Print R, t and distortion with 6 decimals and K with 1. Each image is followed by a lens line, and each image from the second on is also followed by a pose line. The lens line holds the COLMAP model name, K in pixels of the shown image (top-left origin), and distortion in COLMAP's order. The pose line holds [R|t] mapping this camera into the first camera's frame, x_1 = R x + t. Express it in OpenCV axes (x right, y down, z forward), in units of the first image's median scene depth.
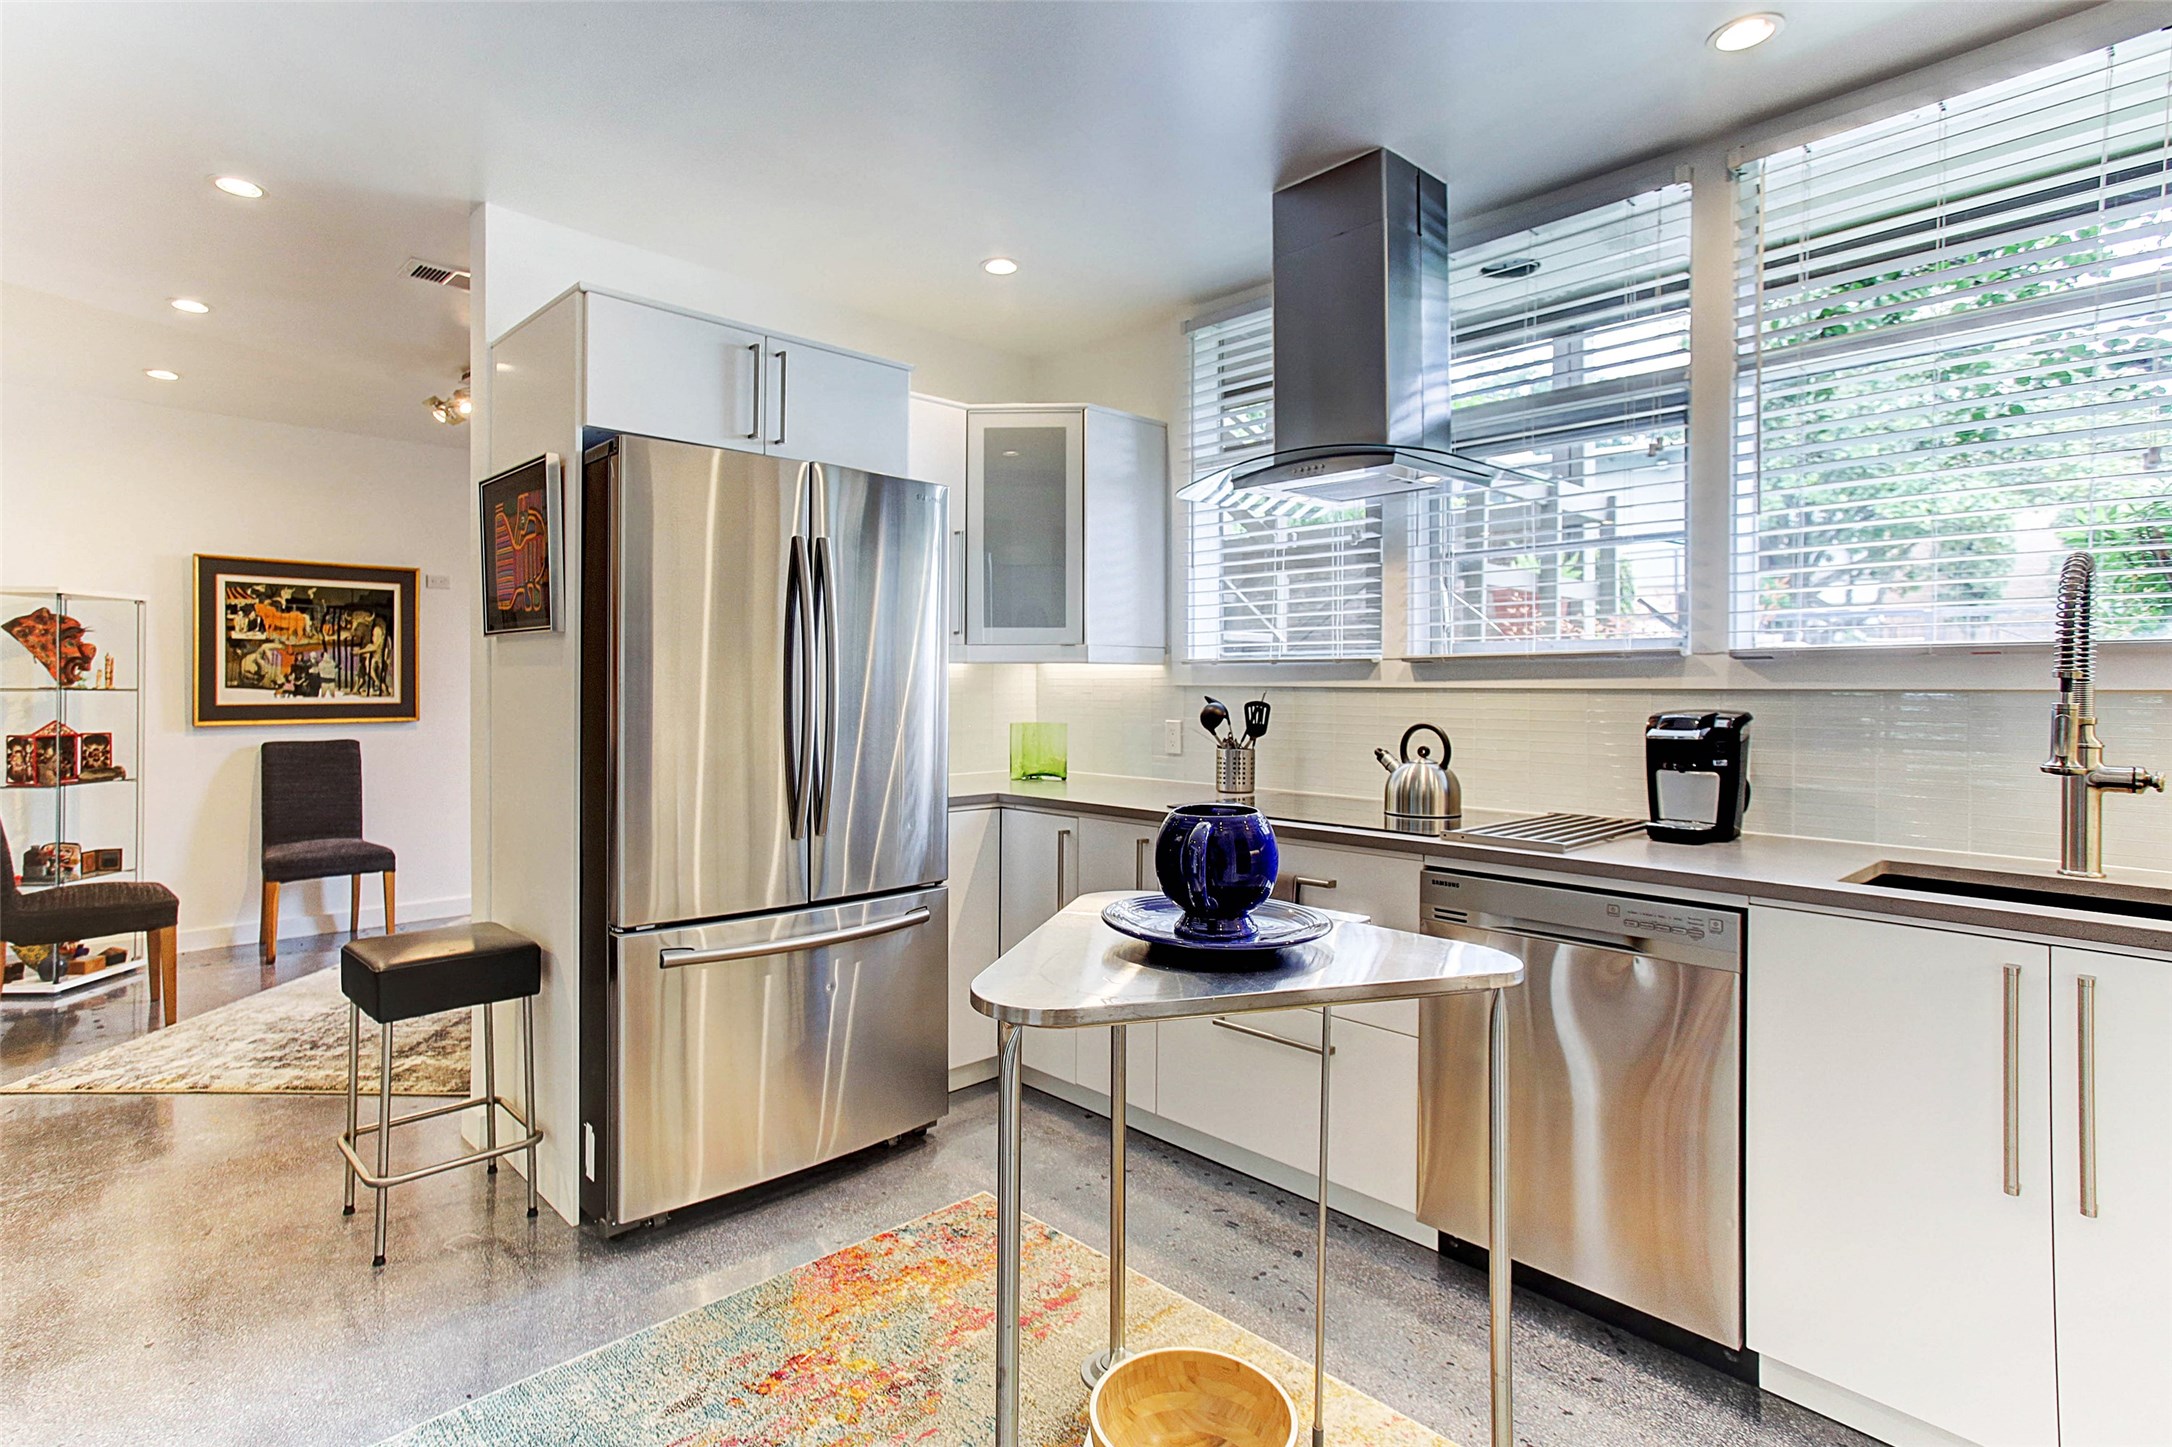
lens RADIAL K [[1125.7, 0, 1064.8], [0, 1125.7, 703.5], [0, 0, 1]] dist [-0.030380, 0.041342]
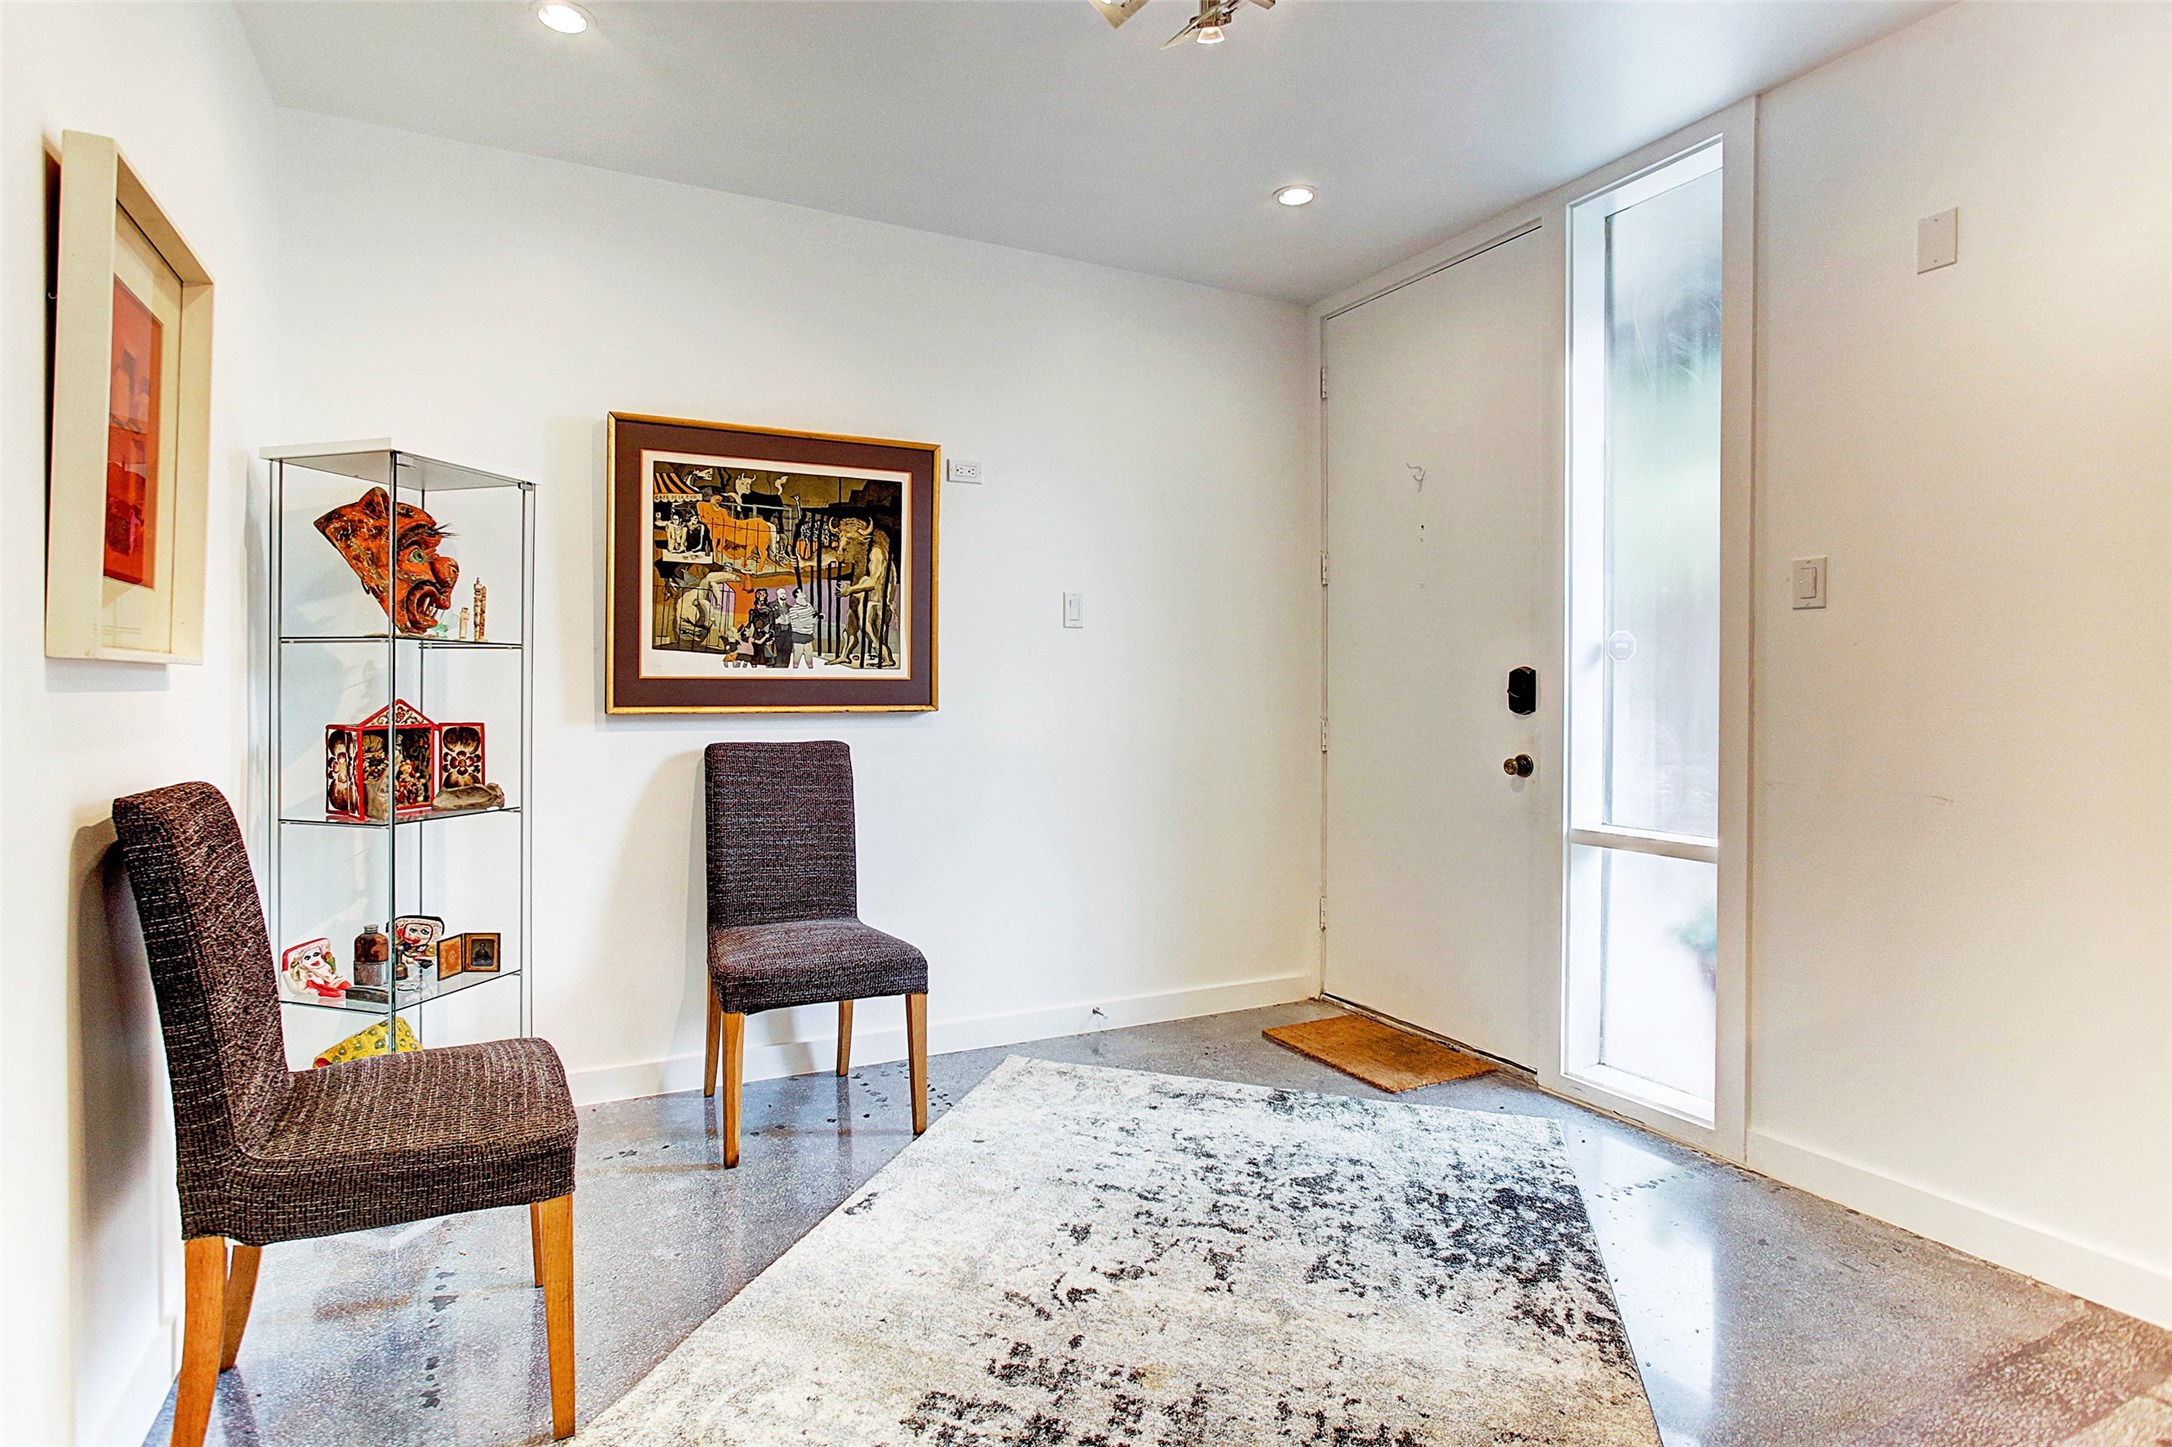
lens RADIAL K [[1228.8, 0, 1099.9], [0, 1228.8, 726.3], [0, 0, 1]] dist [-0.009099, 0.004545]
pose [[0.961007, 0.015823, -0.276070, -0.350673], [-0.010997, 0.999759, 0.019022, 0.011283], [0.276305, -0.015245, 0.960949, 0.453524]]
